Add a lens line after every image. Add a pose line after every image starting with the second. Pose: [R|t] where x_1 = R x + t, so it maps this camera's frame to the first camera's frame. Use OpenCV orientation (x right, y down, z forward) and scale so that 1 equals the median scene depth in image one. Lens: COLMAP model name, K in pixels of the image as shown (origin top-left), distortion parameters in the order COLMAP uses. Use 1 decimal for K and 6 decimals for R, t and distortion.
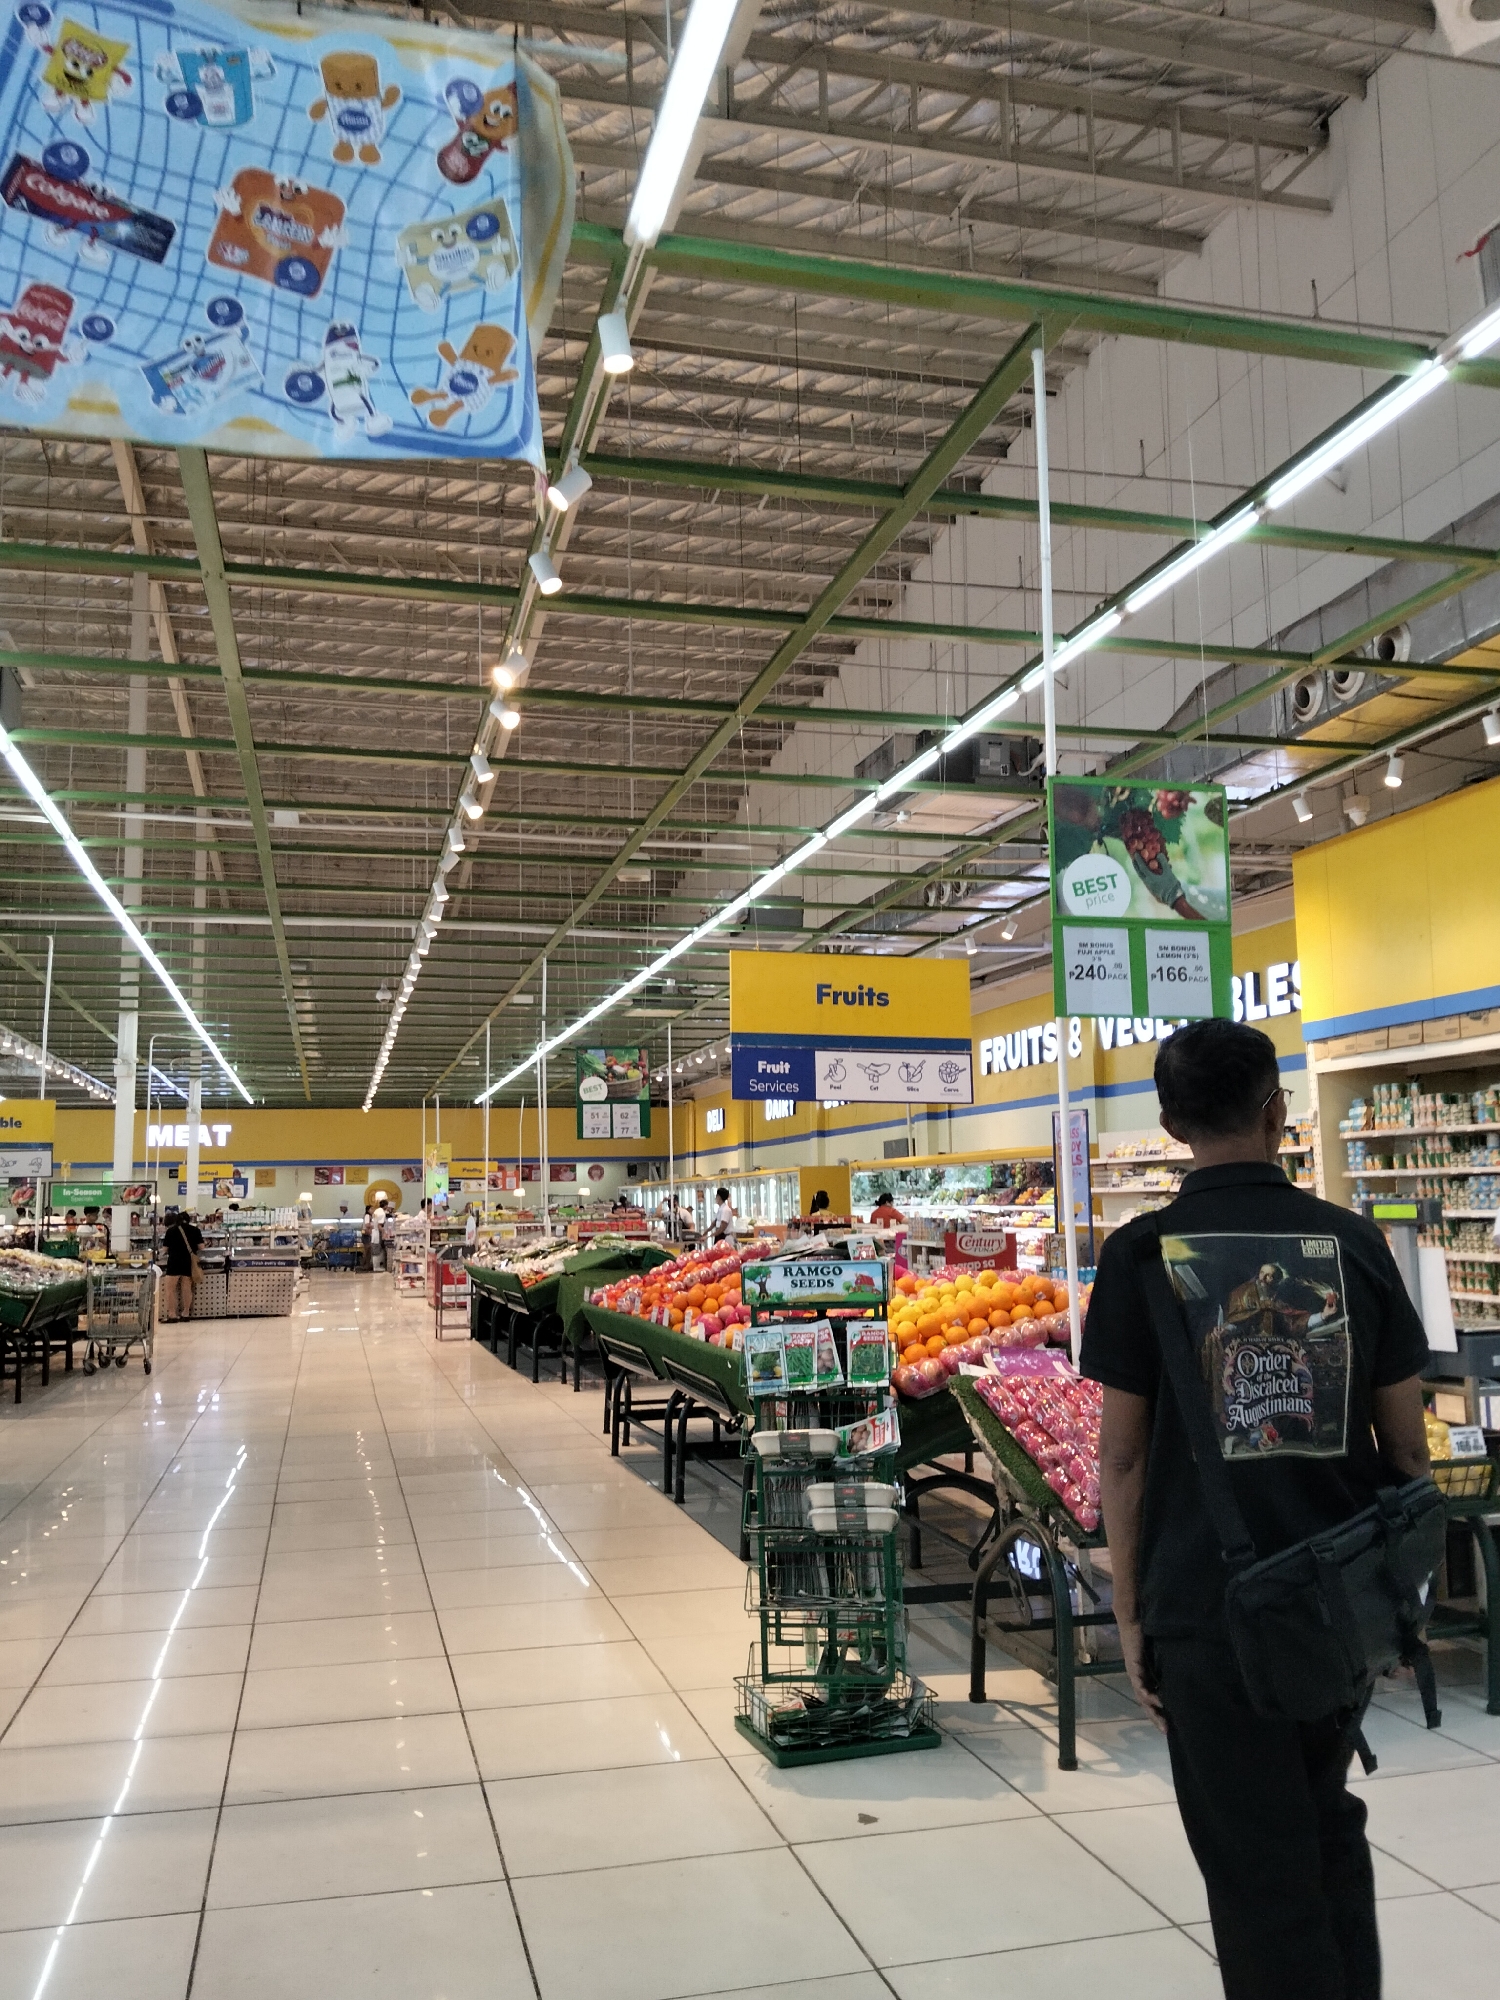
lens RADIAL K [[1647.4, 0, 745.8], [0, 1647.4, 990.5], [0, 0, 1]] dist [0.057331, -0.102432]
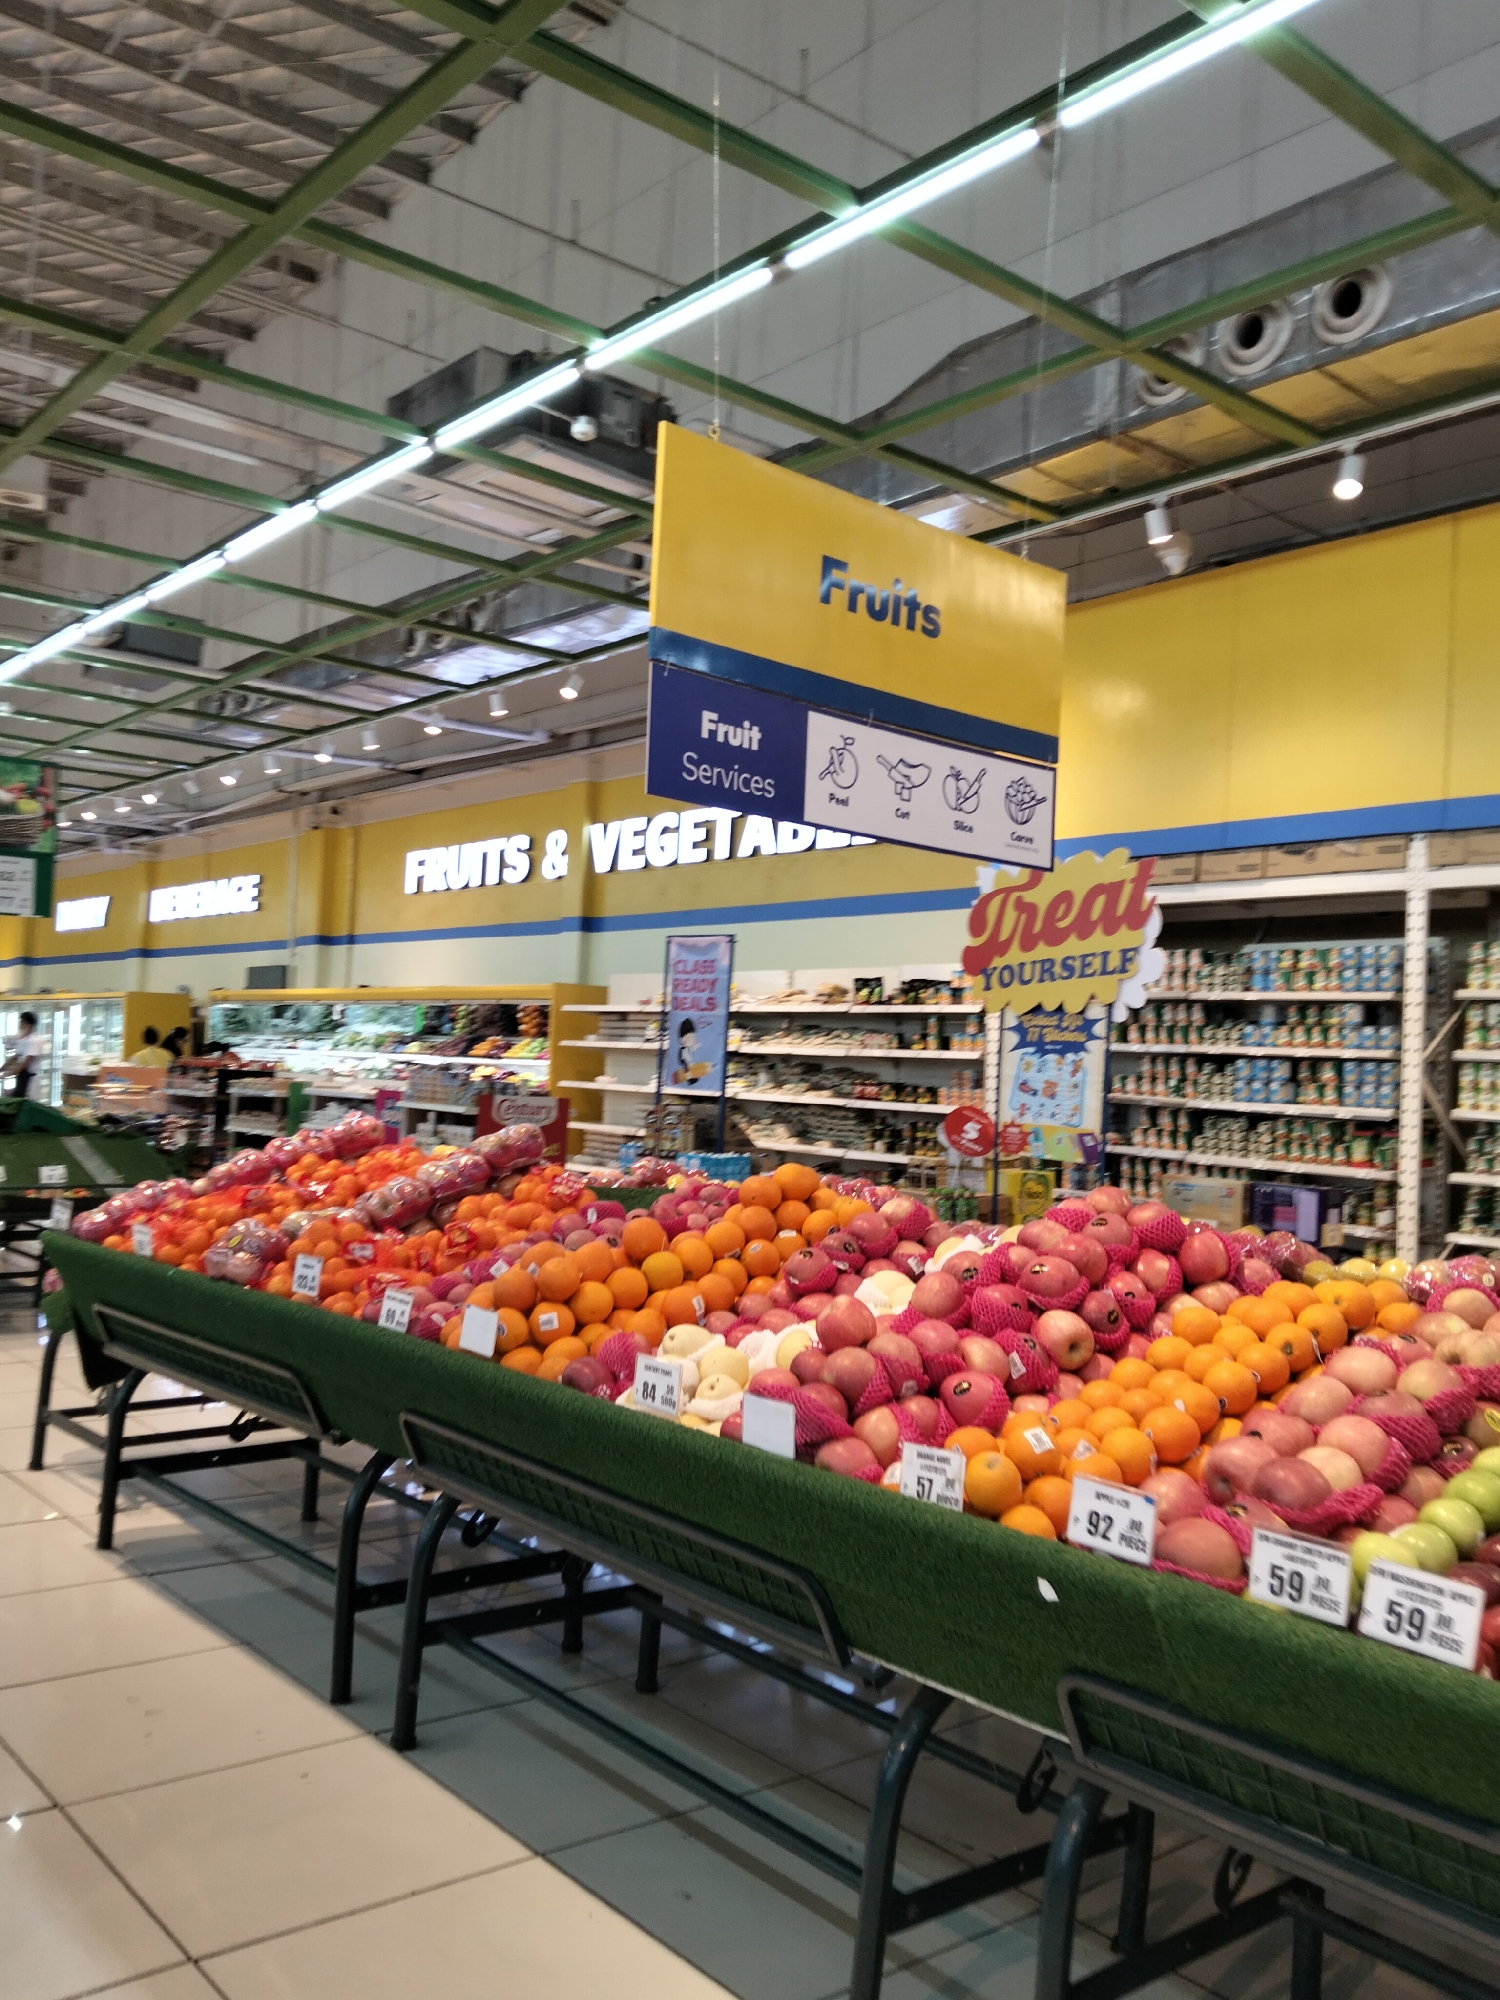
lens RADIAL K [[1647.4, 0, 755.3], [0, 1647.4, 1007.3], [0, 0, 1]] dist [0.057331, -0.102432]
pose [[0.895604, 0.067689, 0.439673, -0.092875], [-0.110990, 0.991100, 0.073501, 0.049666], [-0.430784, -0.114627, 0.895145, 0.357457]]
